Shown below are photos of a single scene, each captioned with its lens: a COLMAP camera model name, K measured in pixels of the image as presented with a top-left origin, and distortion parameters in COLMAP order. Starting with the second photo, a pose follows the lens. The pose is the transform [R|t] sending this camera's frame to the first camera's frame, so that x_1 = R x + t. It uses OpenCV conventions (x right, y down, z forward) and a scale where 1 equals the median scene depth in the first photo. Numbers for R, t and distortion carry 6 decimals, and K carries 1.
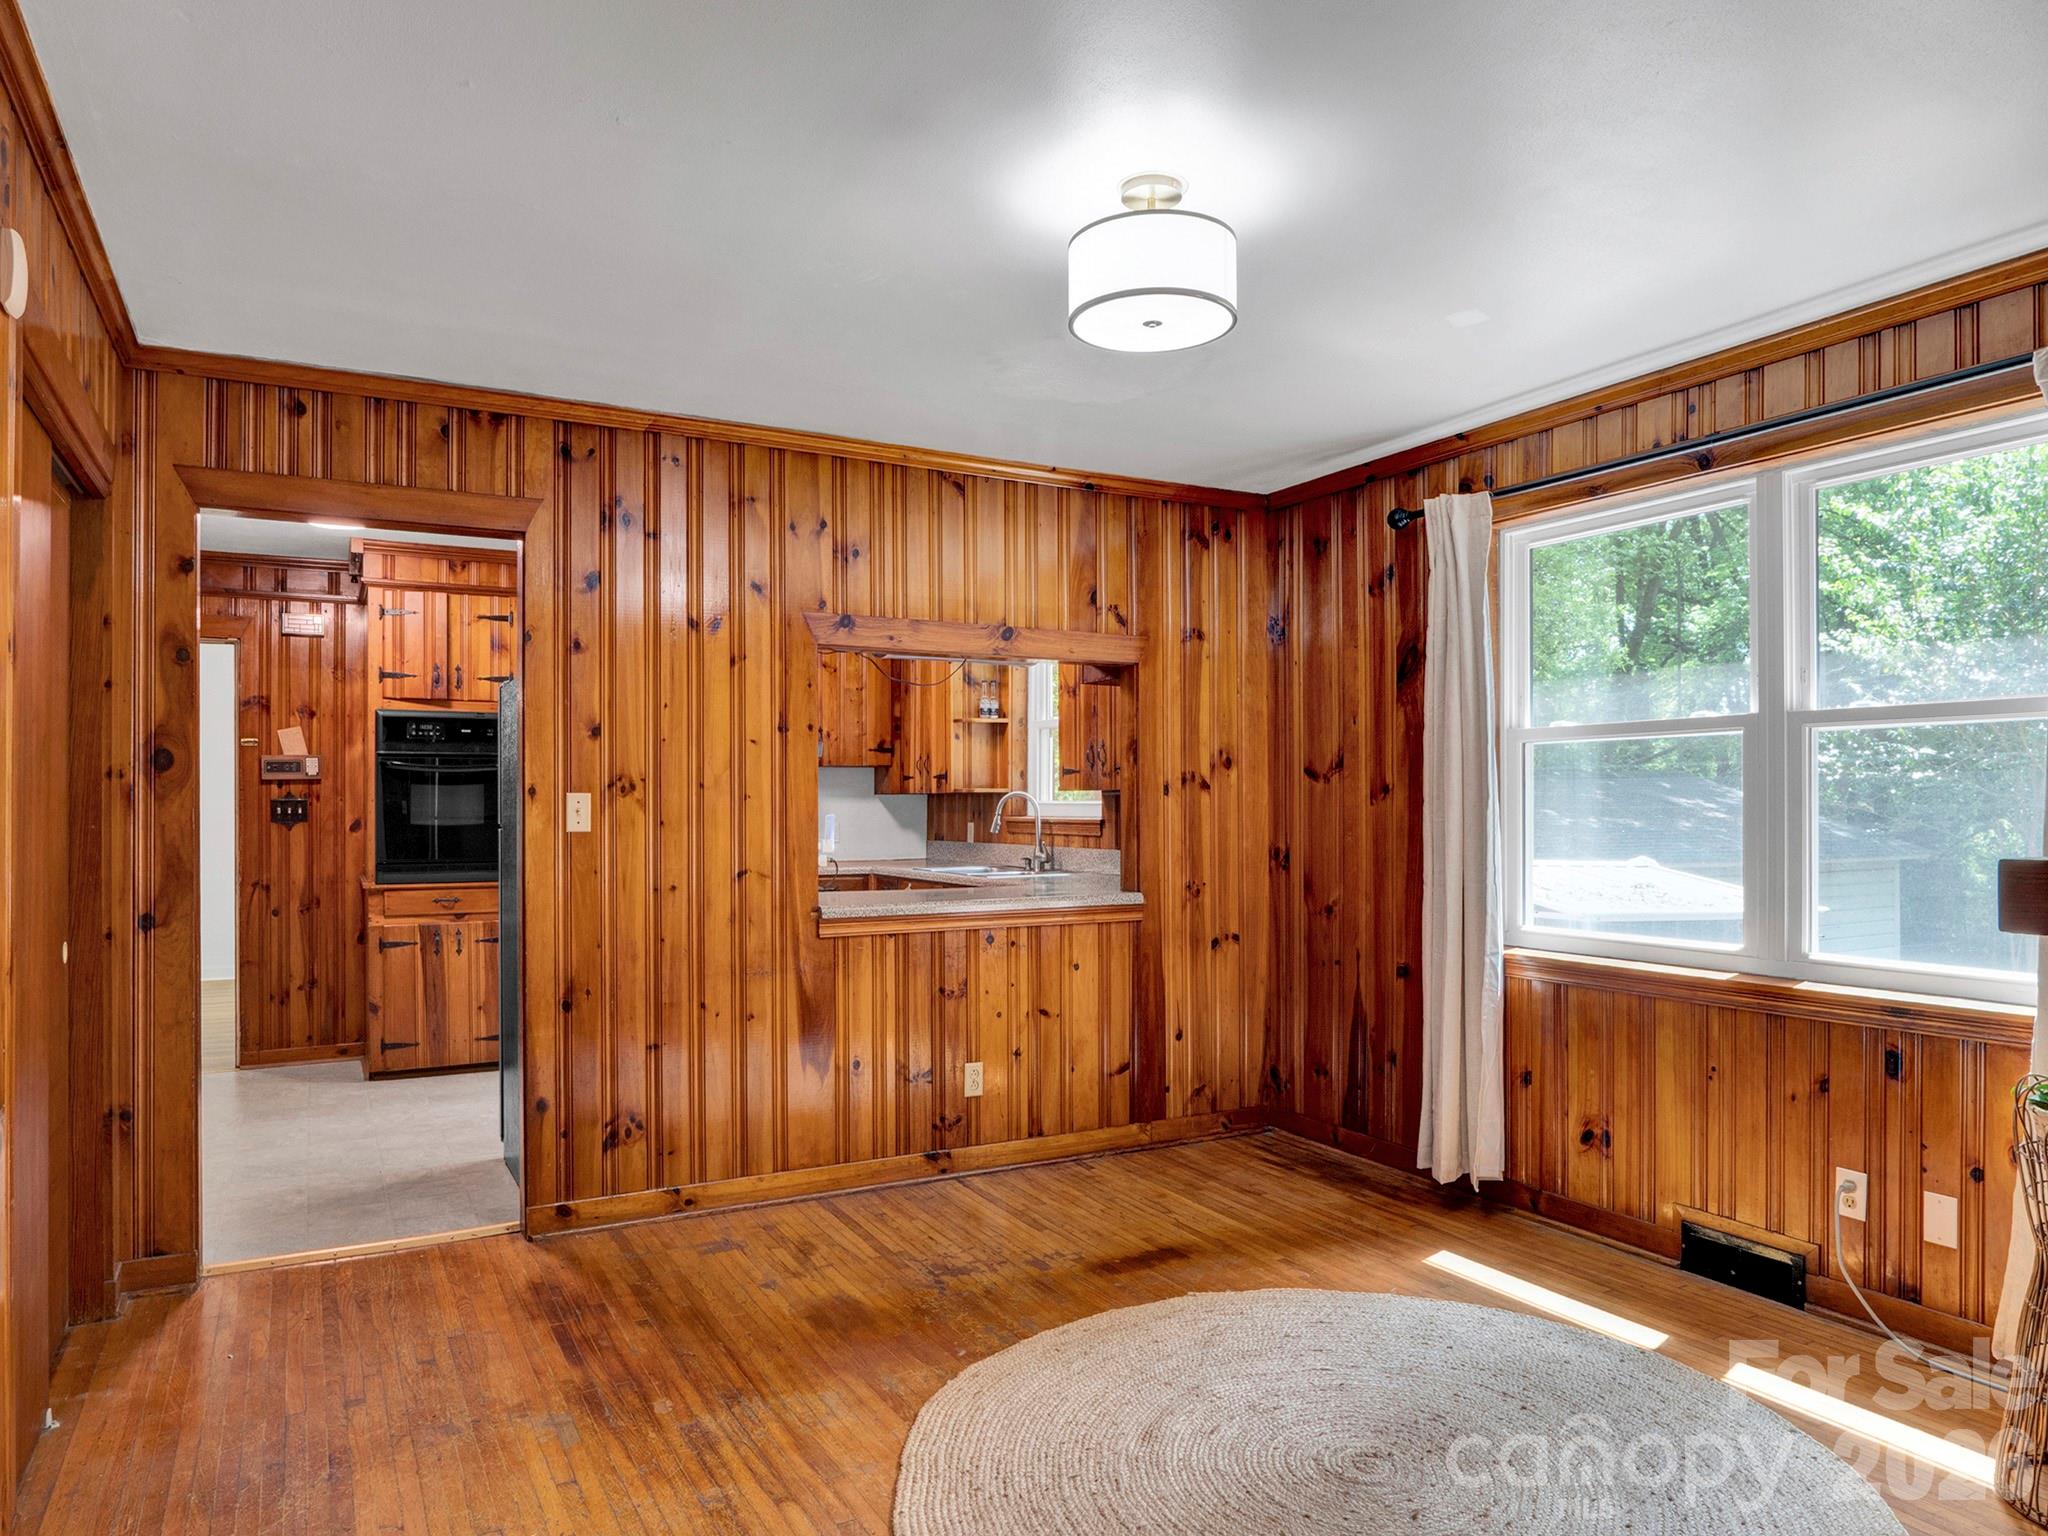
lens RADIAL K [[1312.8, 0, 1027.3], [0, 1312.8, 791.4], [0, 0, 1]] dist [-0.025719, 0.005163]
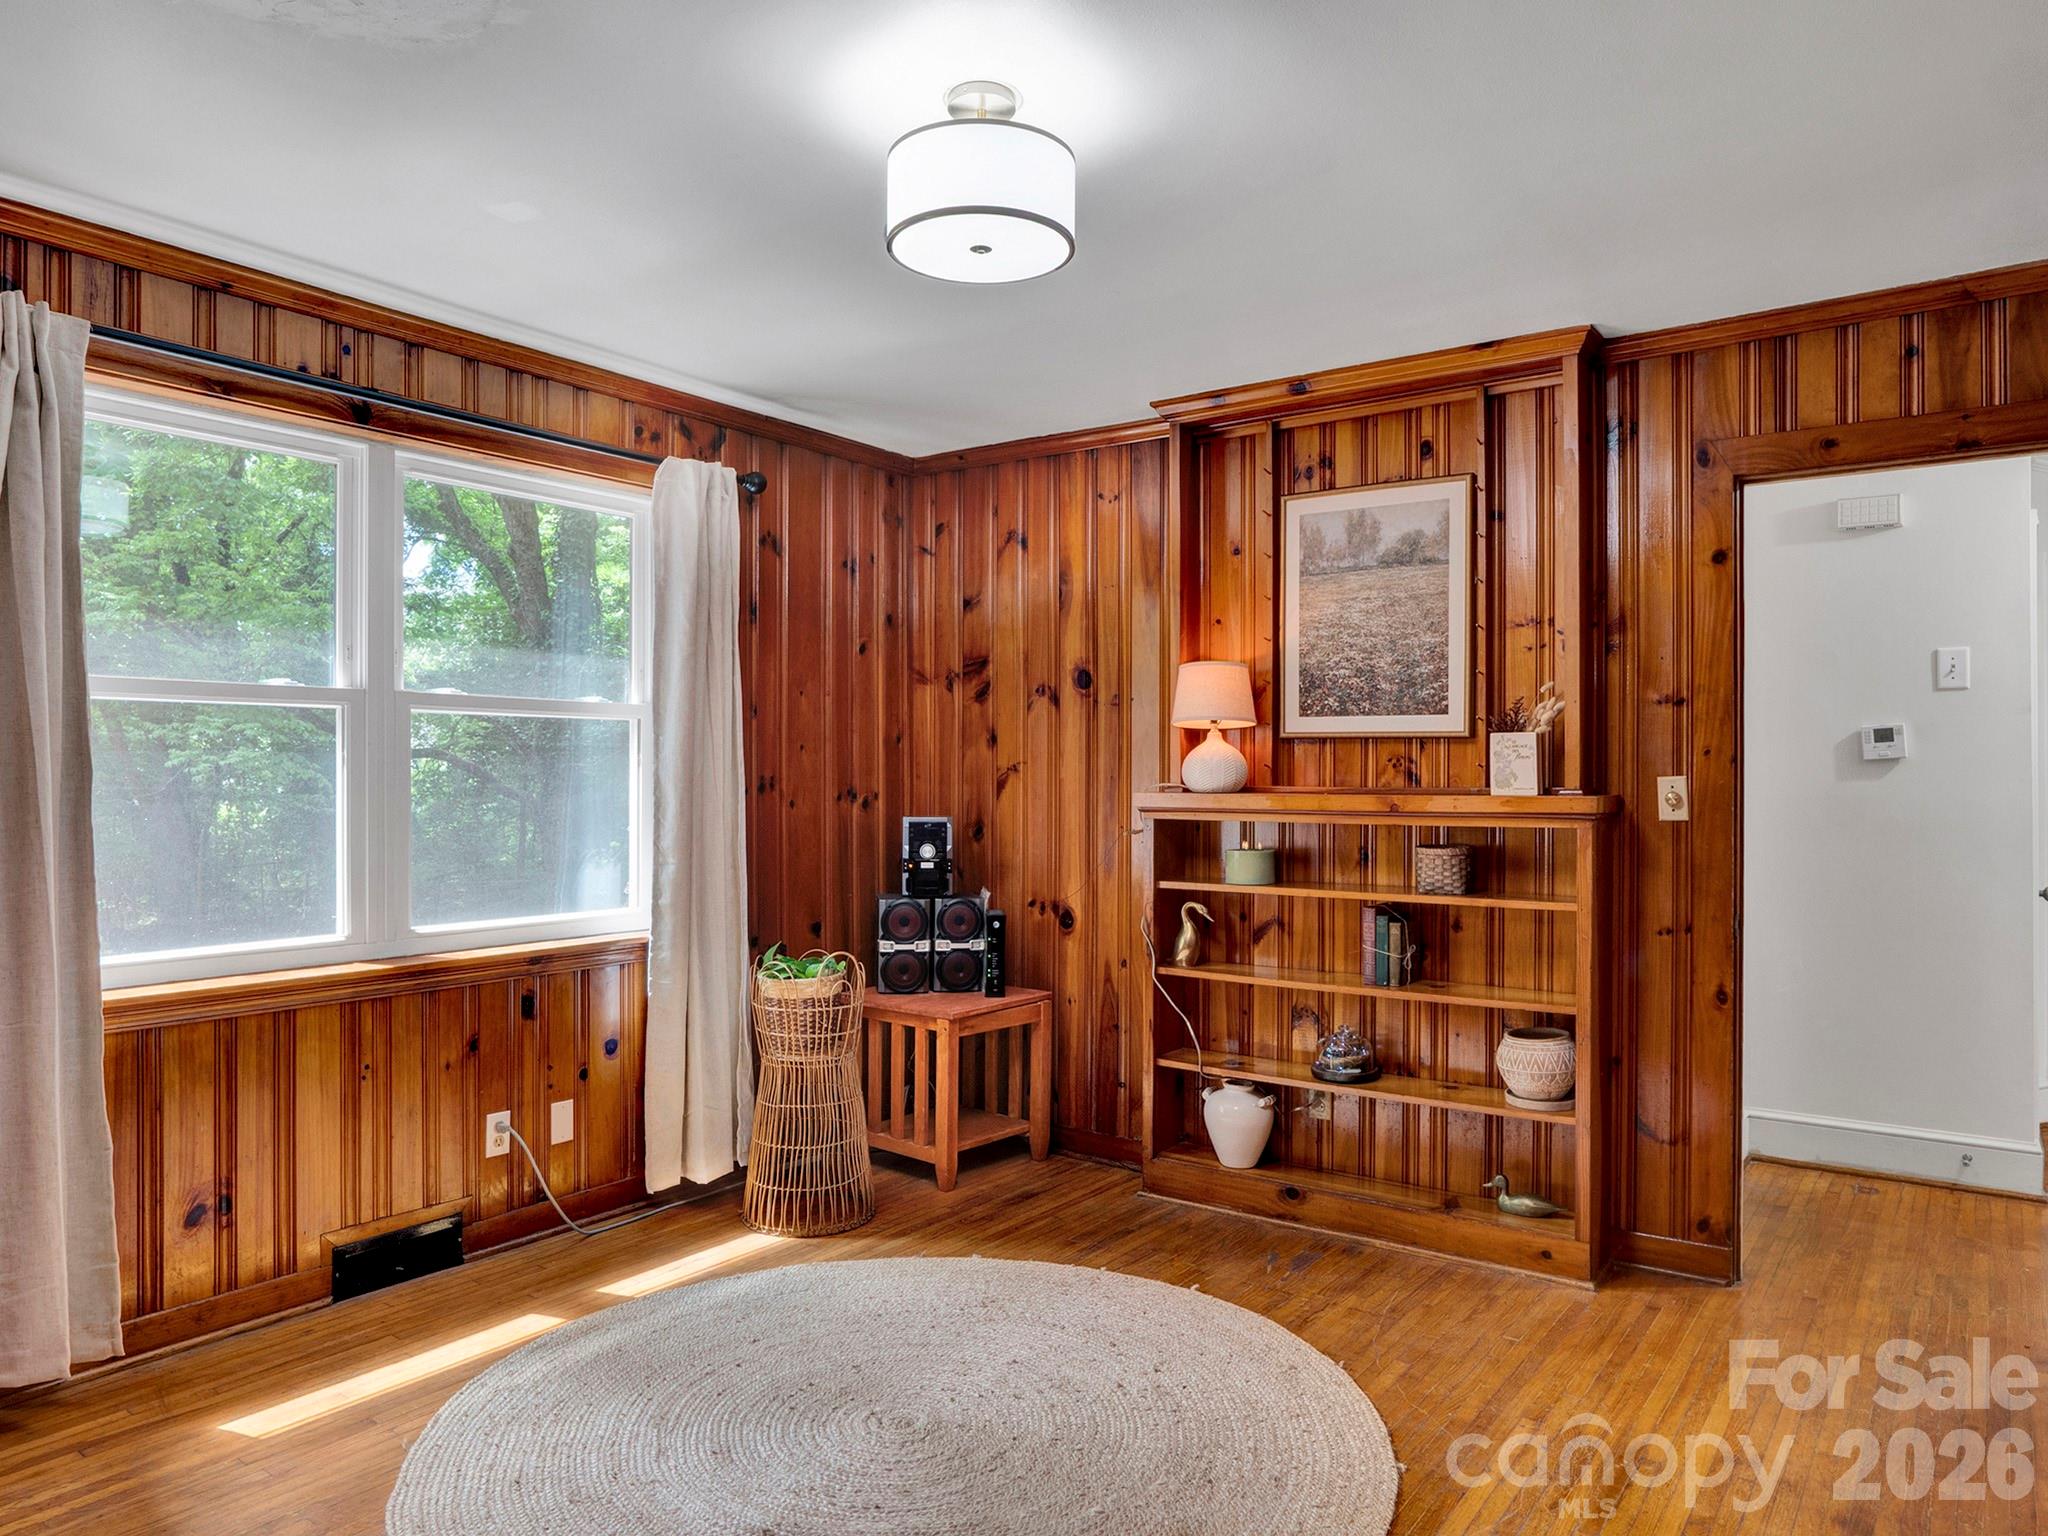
lens RADIAL K [[1353.2, 0, 994.4], [0, 1353.2, 765.4], [0, 0, 1]] dist [-0.024670, 0.002017]
pose [[-0.405038, 0.006794, 0.914275, -0.447151], [-0.009029, 0.999894, -0.011430, 0.002798], [-0.914255, -0.012884, -0.404934, 0.814147]]
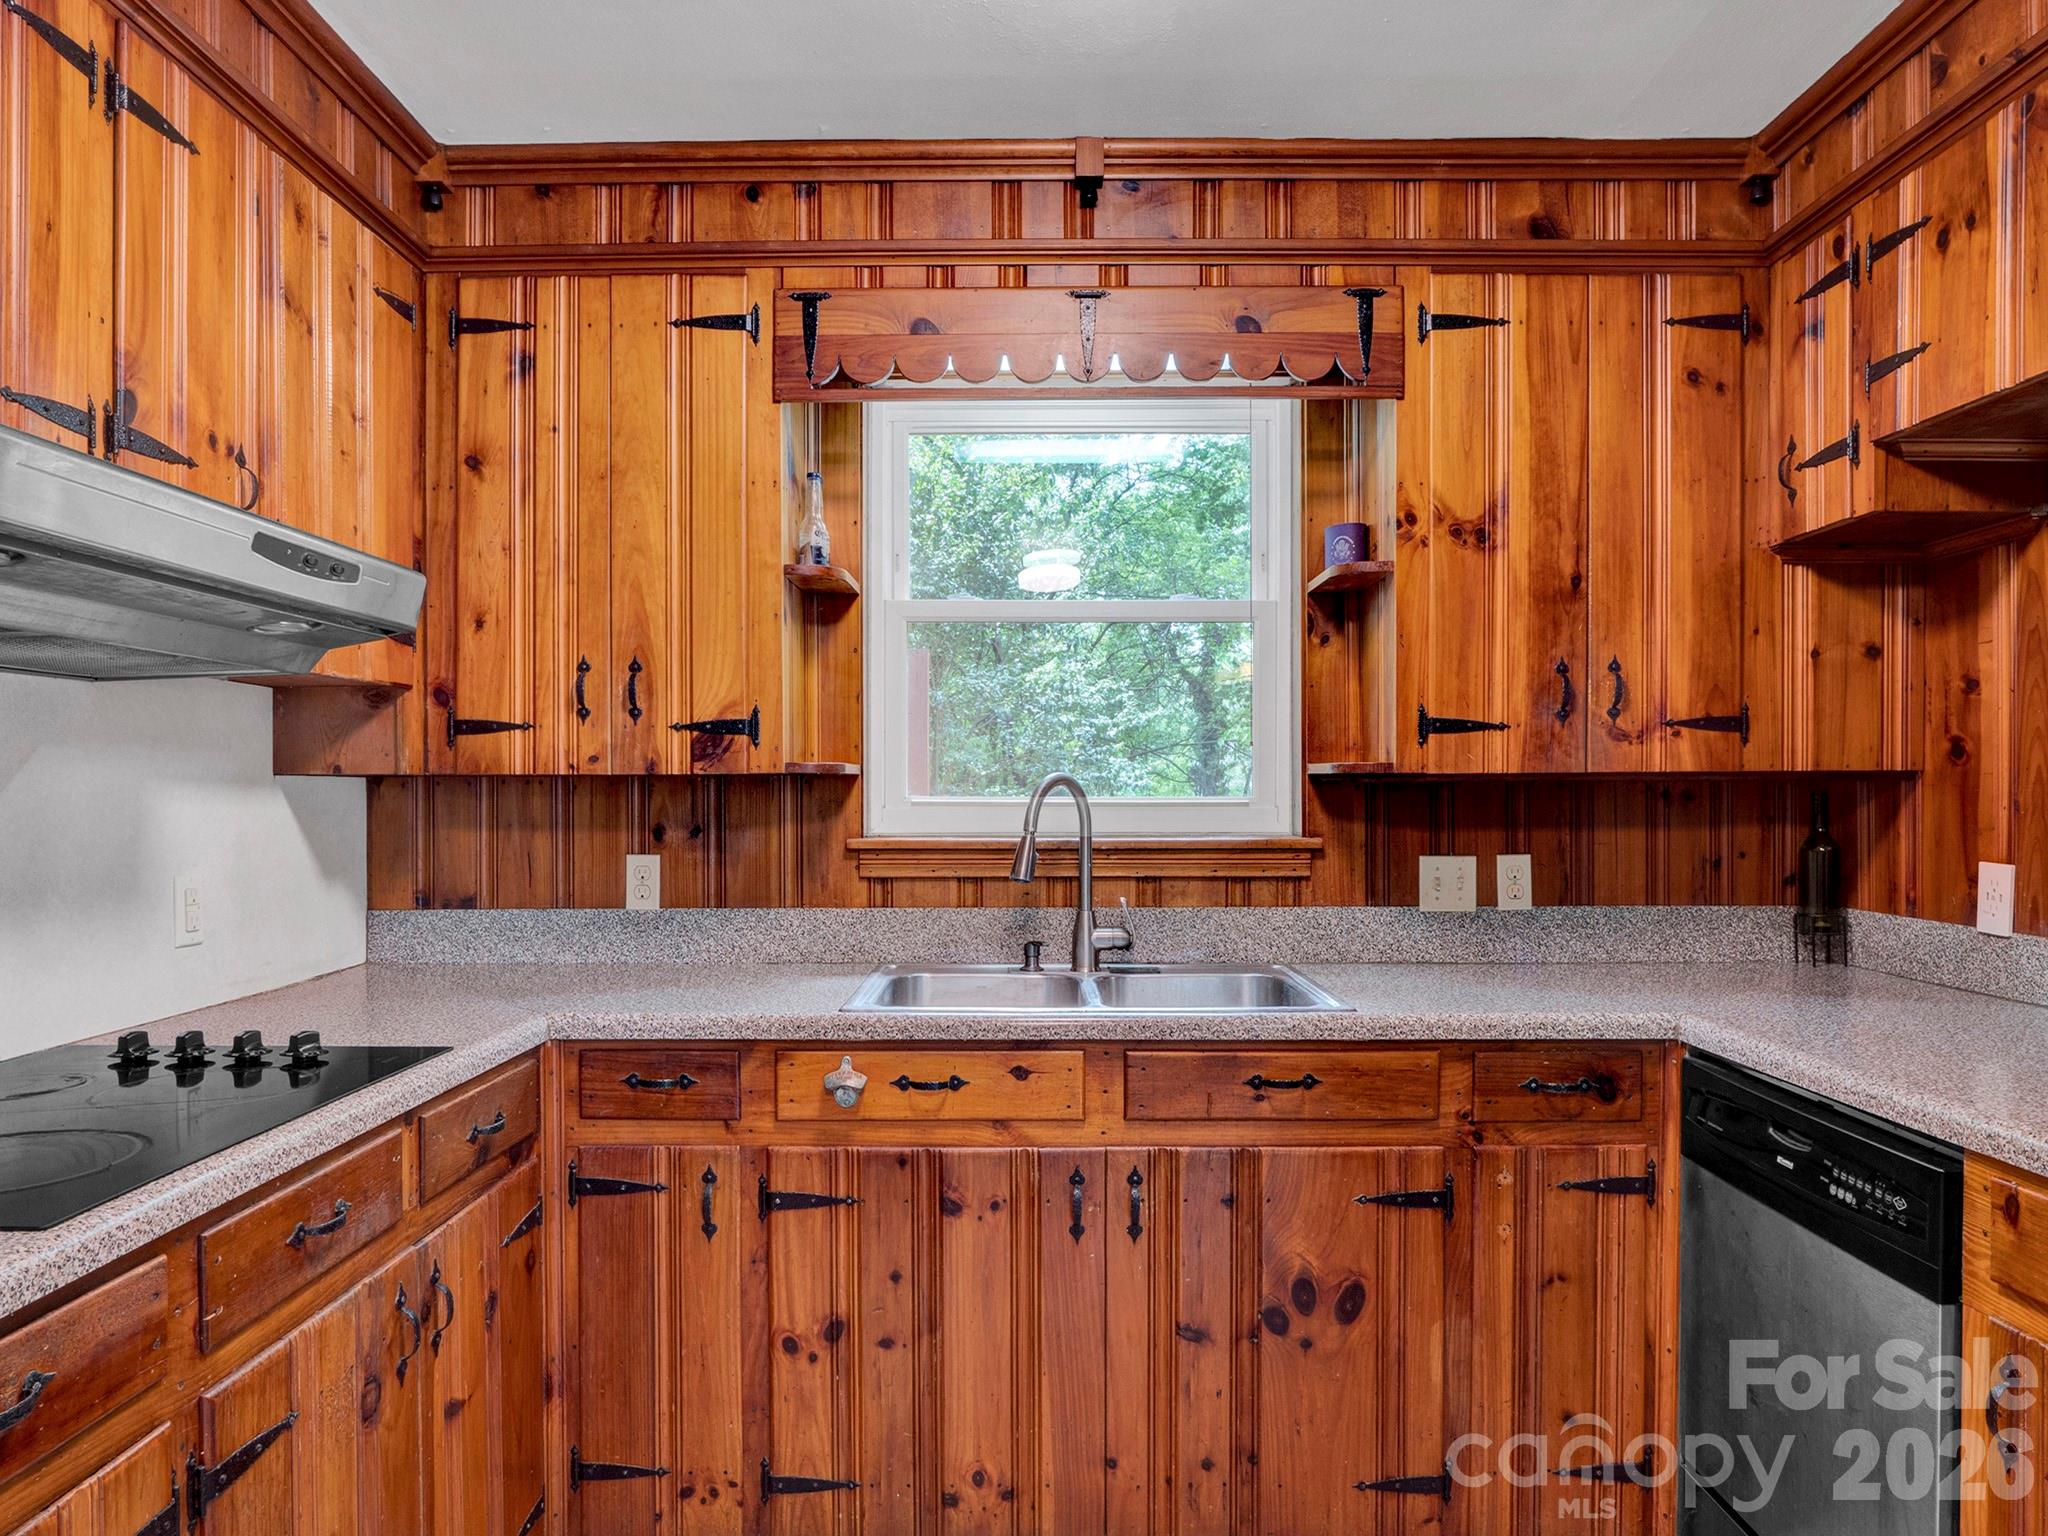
lens RADIAL K [[1299.9, 0, 1006.0], [0, 1299.9, 810.0], [0, 0, 1]] dist [-0.026368, 0.005810]
pose [[0.497539, -0.010304, 0.867380, -0.536390], [-0.007687, 0.999838, 0.016287, 0.008625], [-0.867407, -0.014771, 0.497379, 1.264344]]
